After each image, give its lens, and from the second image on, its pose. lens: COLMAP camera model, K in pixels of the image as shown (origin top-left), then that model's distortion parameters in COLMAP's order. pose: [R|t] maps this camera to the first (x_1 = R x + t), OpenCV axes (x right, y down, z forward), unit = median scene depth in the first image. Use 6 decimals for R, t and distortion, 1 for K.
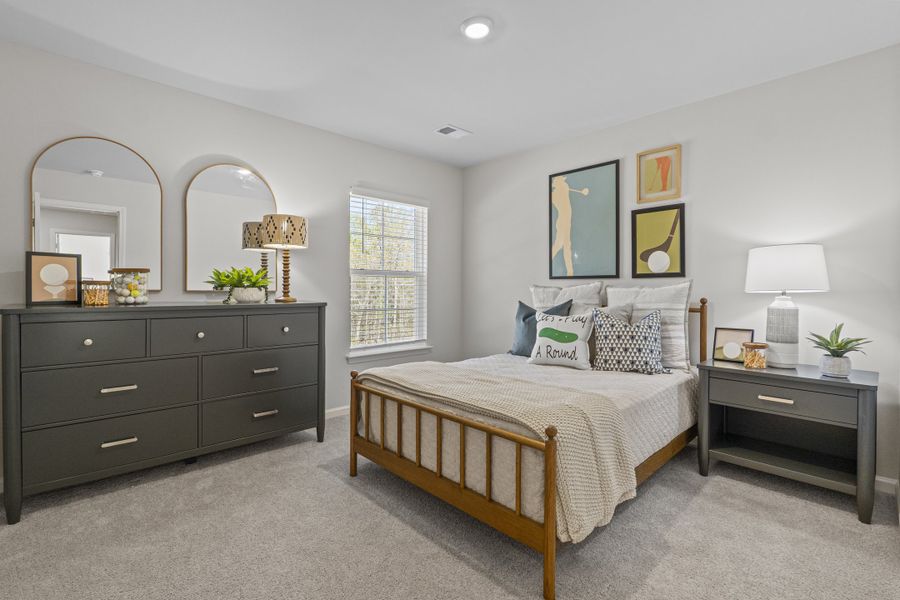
lens RADIAL K [[411.8, 0, 444.8], [0, 411.8, 297.7], [0, 0, 1]] dist [-0.010348, -0.000271]
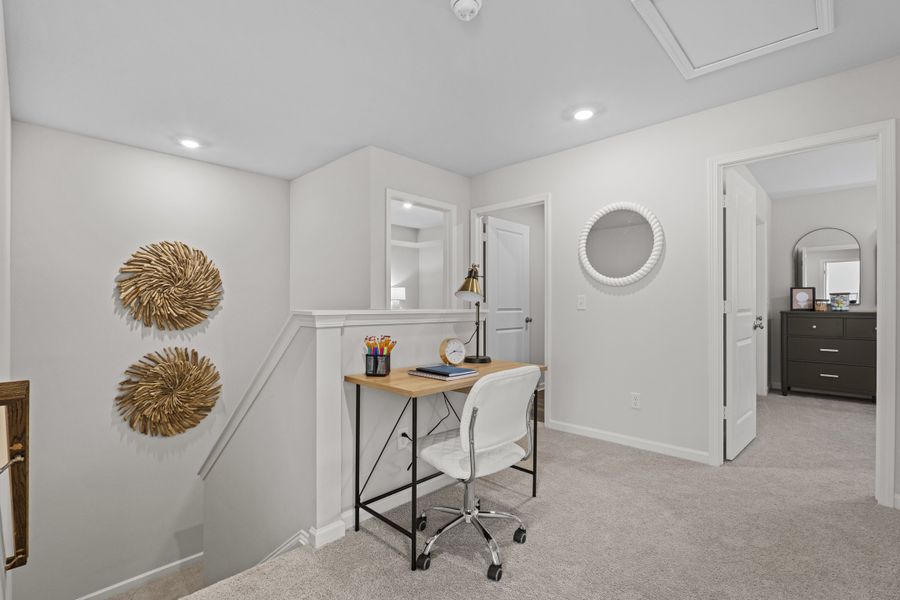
lens RADIAL K [[411.8, 0, 444.8], [0, 411.8, 297.7], [0, 0, 1]] dist [-0.010348, -0.000271]
pose [[0.050142, -0.010982, -0.998682, 1.137763], [-0.015121, 0.999817, -0.011754, 0.003413], [0.998628, 0.015690, 0.049967, -1.029960]]
